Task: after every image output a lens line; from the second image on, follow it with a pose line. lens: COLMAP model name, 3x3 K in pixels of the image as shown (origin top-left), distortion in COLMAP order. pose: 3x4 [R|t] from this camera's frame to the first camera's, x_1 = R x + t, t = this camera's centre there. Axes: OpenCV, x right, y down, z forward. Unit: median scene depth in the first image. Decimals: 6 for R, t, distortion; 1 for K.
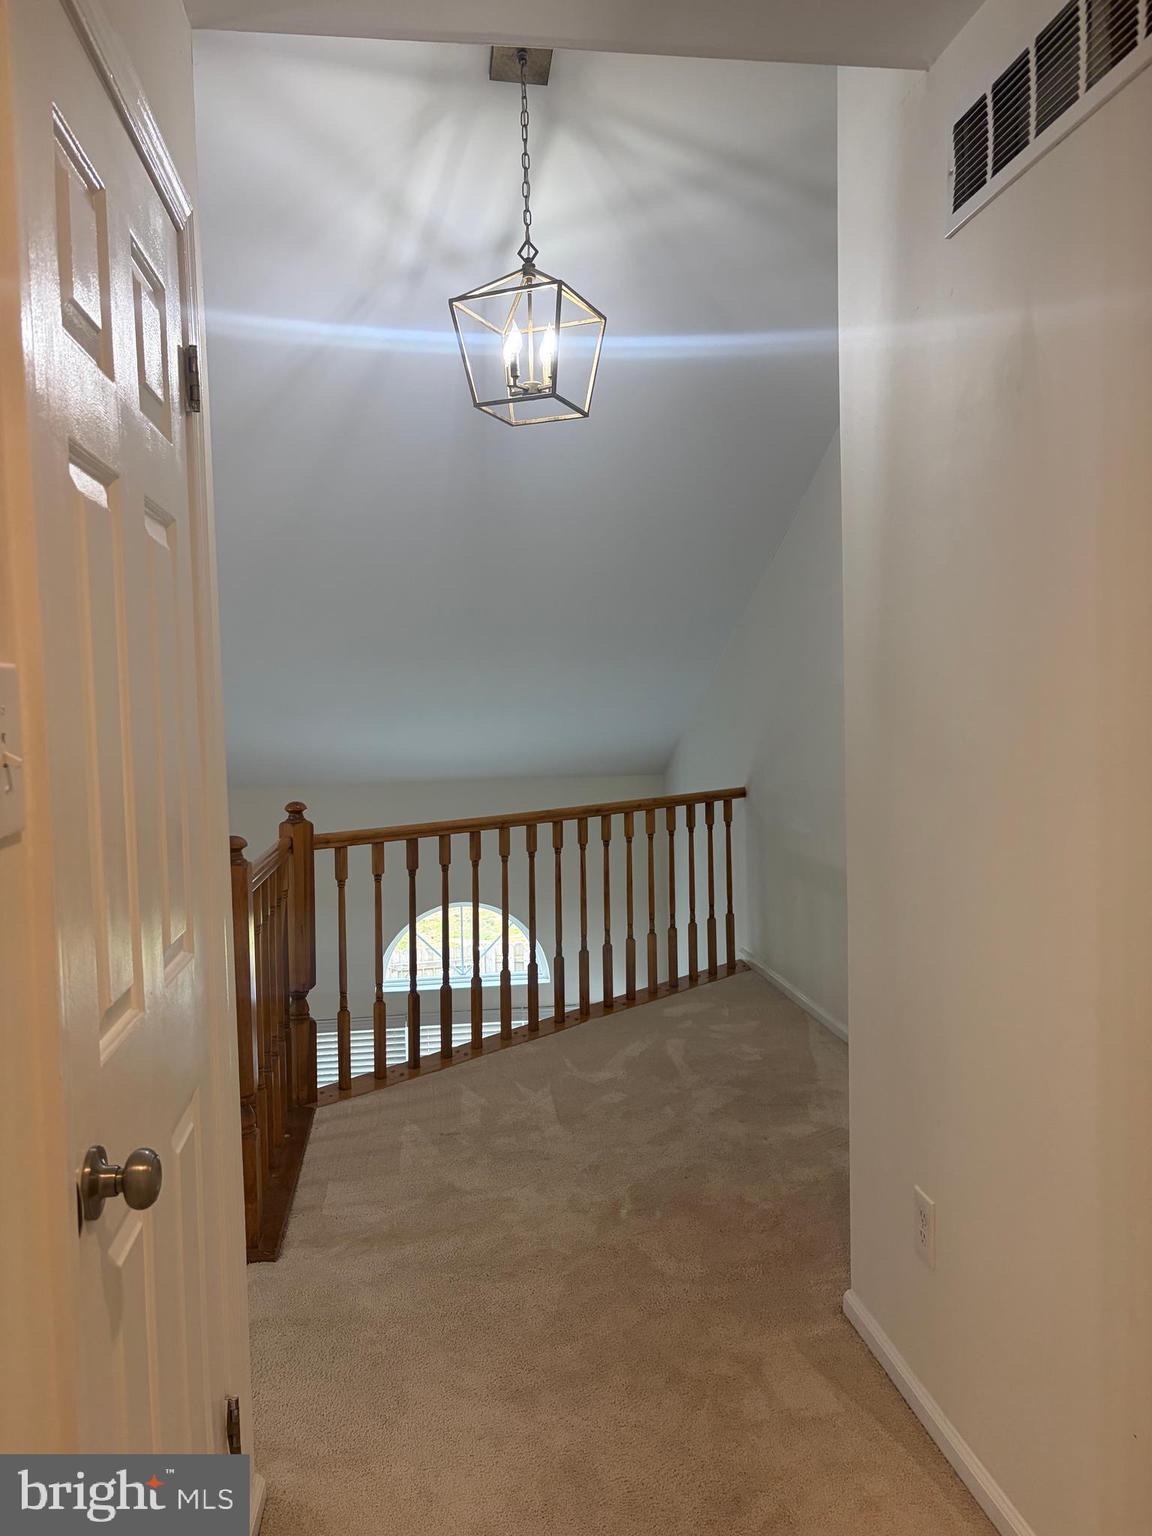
lens RADIAL K [[1148.5, 0, 575.4], [0, 1148.5, 766.4], [0, 0, 1]] dist [0.035314, -0.044711]
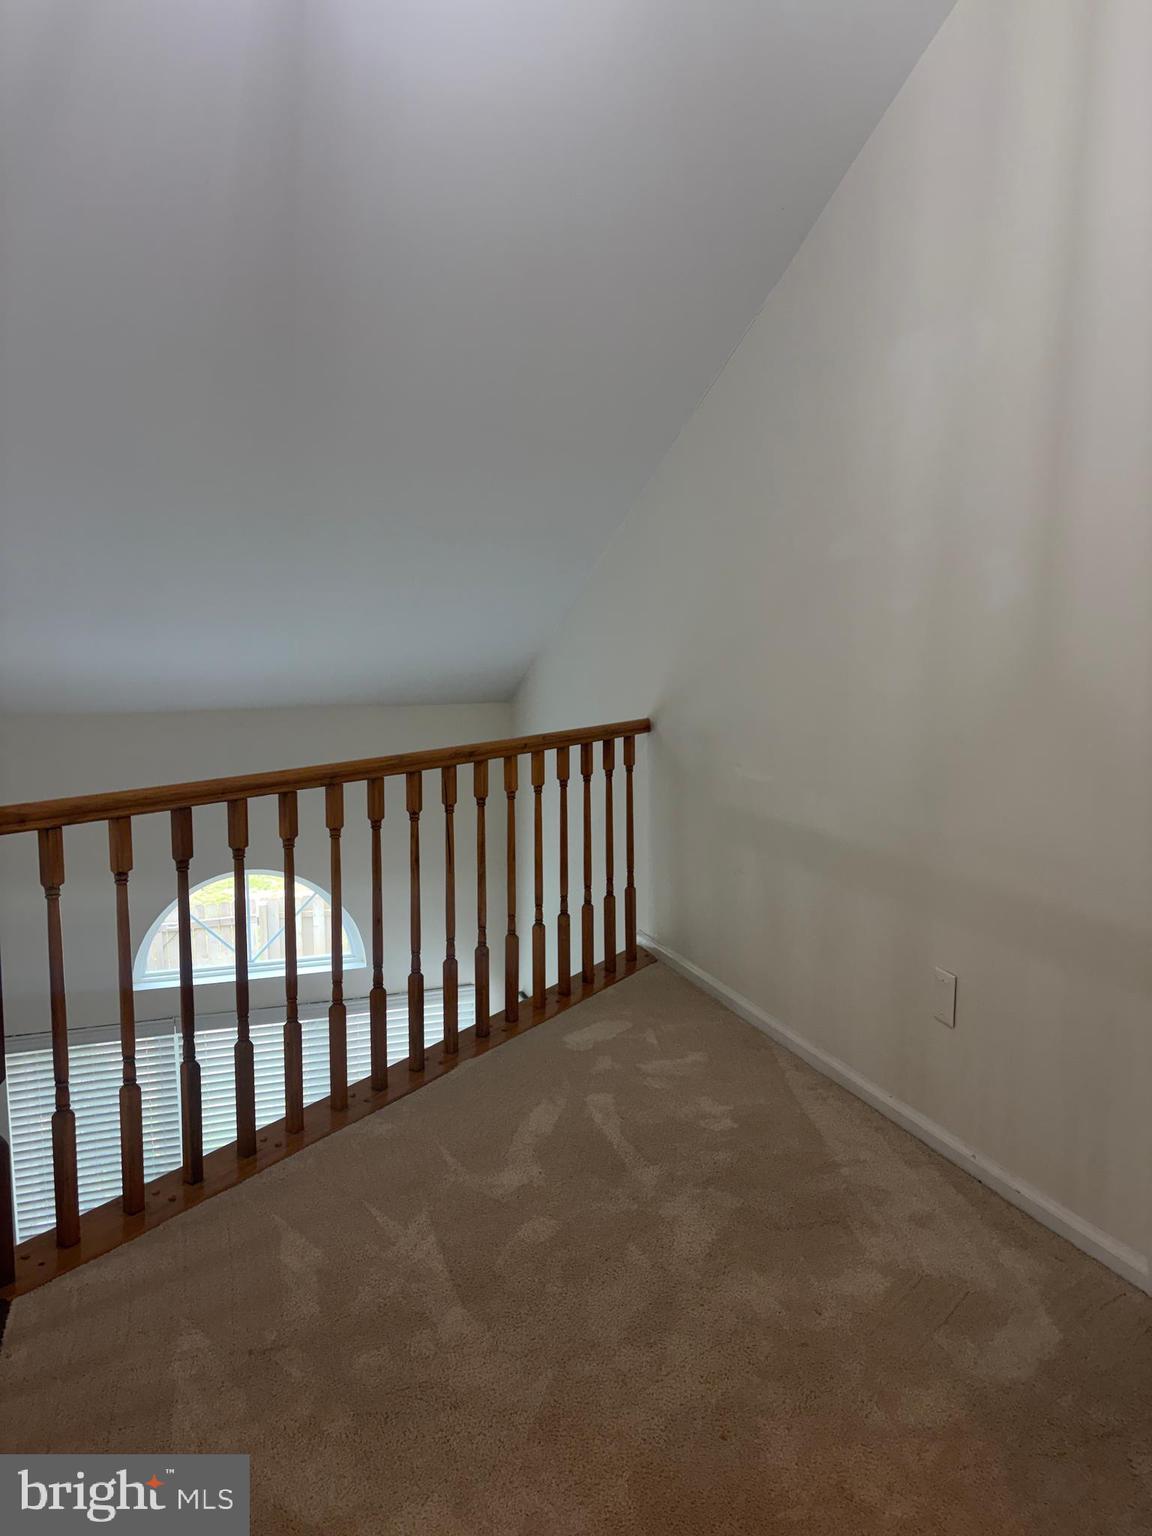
lens RADIAL K [[1148.5, 0, 577.2], [0, 1148.5, 769.3], [0, 0, 1]] dist [0.035314, -0.044711]
pose [[0.981249, -0.011852, 0.192379, -0.052857], [-0.000280, 0.998019, 0.062913, 0.005304], [-0.192743, -0.061787, 0.979302, 0.357819]]
